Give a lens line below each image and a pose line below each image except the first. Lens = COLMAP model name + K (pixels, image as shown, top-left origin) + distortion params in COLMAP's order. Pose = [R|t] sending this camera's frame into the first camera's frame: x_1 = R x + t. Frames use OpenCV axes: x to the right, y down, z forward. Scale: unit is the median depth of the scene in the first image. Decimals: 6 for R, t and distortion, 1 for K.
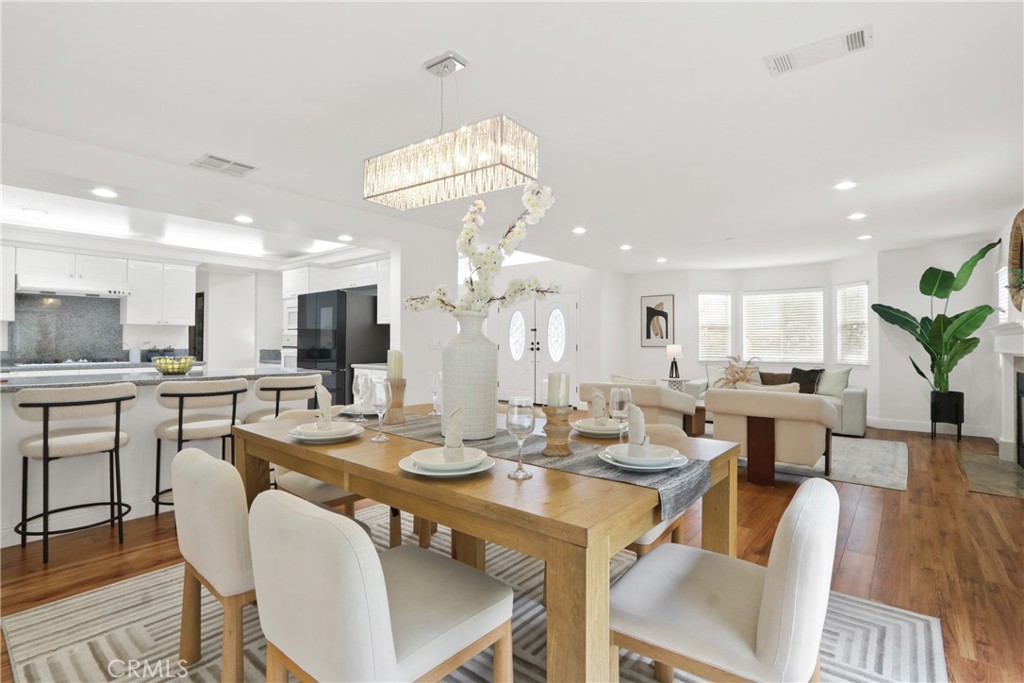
lens RADIAL K [[484.6, 0, 515.6], [0, 484.6, 343.7], [0, 0, 1]] dist [-0.001677, -0.000284]
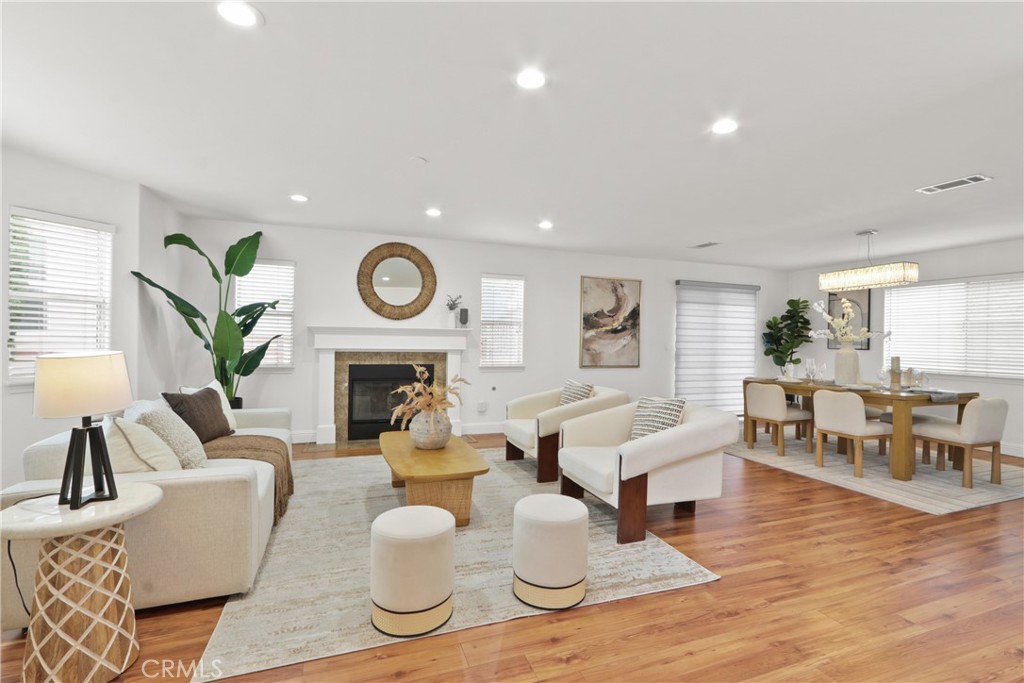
lens RADIAL K [[472.4, 0, 525.7], [0, 472.4, 337.9], [0, 0, 1]] dist [-0.004577, -0.000681]
pose [[-0.865726, -0.017609, 0.500208, 0.056475], [-0.021041, 0.999778, -0.001220, -0.012022], [-0.500075, -0.011581, -0.865905, 1.377795]]
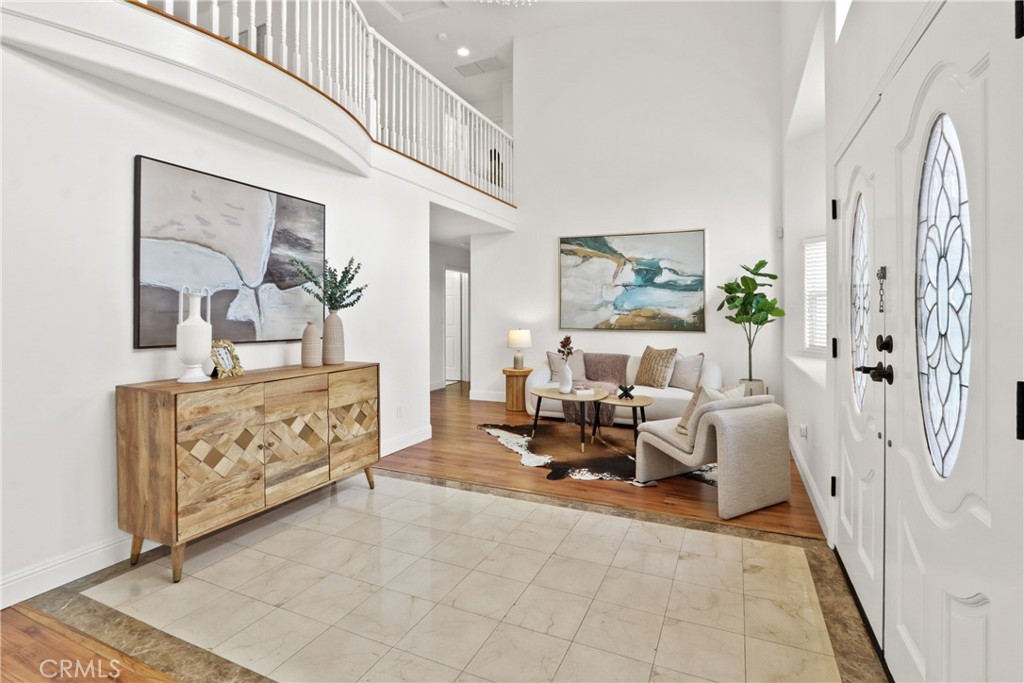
lens RADIAL K [[479.7, 0, 526.1], [0, 479.7, 314.7], [0, 0, 1]] dist [-0.000926, -0.000092]
pose [[0.268142, 0.003756, -0.963372, 0.270788], [-0.004545, 0.999986, 0.002633, -0.018566], [0.963369, 0.003673, 0.268155, 1.222686]]
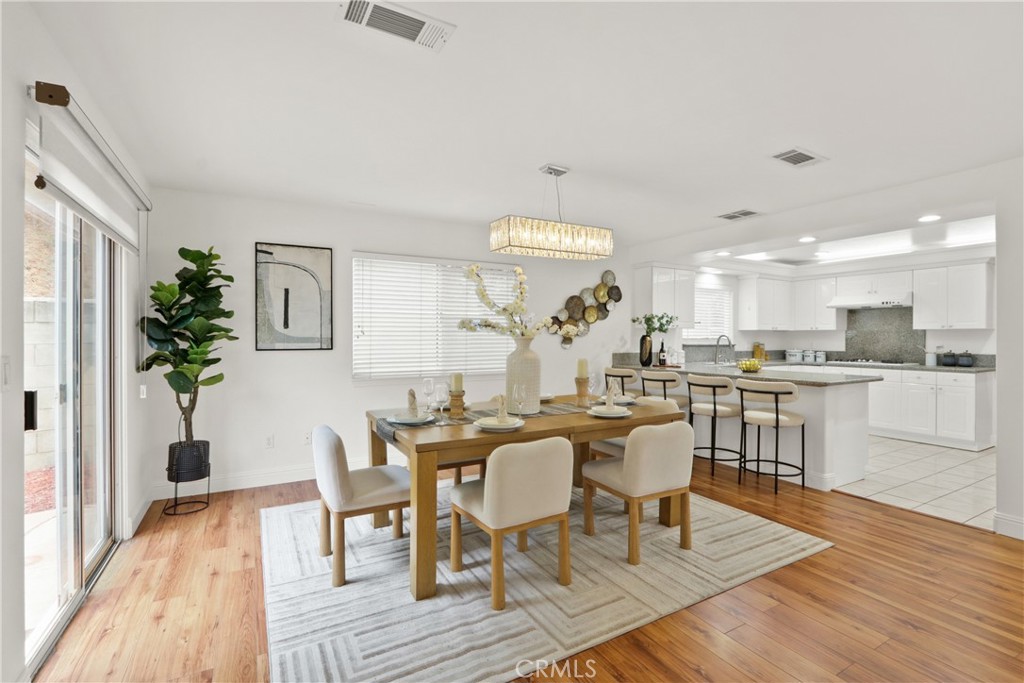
lens RADIAL K [[472.4, 0, 525.7], [0, 472.4, 337.9], [0, 0, 1]] dist [-0.004577, -0.000681]
pose [[-0.346456, -0.000324, -0.938066, 0.462713], [-0.000844, 1.000000, -0.000034, -0.019944], [0.938066, 0.000780, -0.346456, 0.521562]]
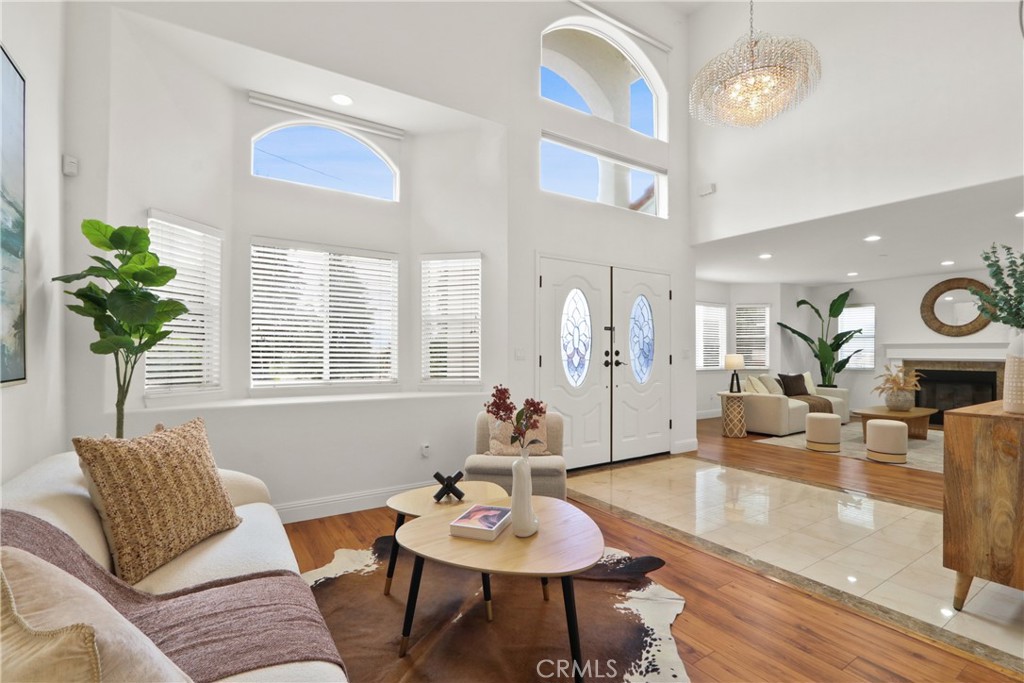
lens RADIAL K [[484.6, 0, 515.6], [0, 484.6, 343.7], [0, 0, 1]] dist [-0.001677, -0.000284]
pose [[0.303365, 0.011884, 0.952800, -0.774680], [-0.003475, 0.999929, -0.011365, -0.006987], [-0.952868, 0.000137, 0.303385, 1.407030]]
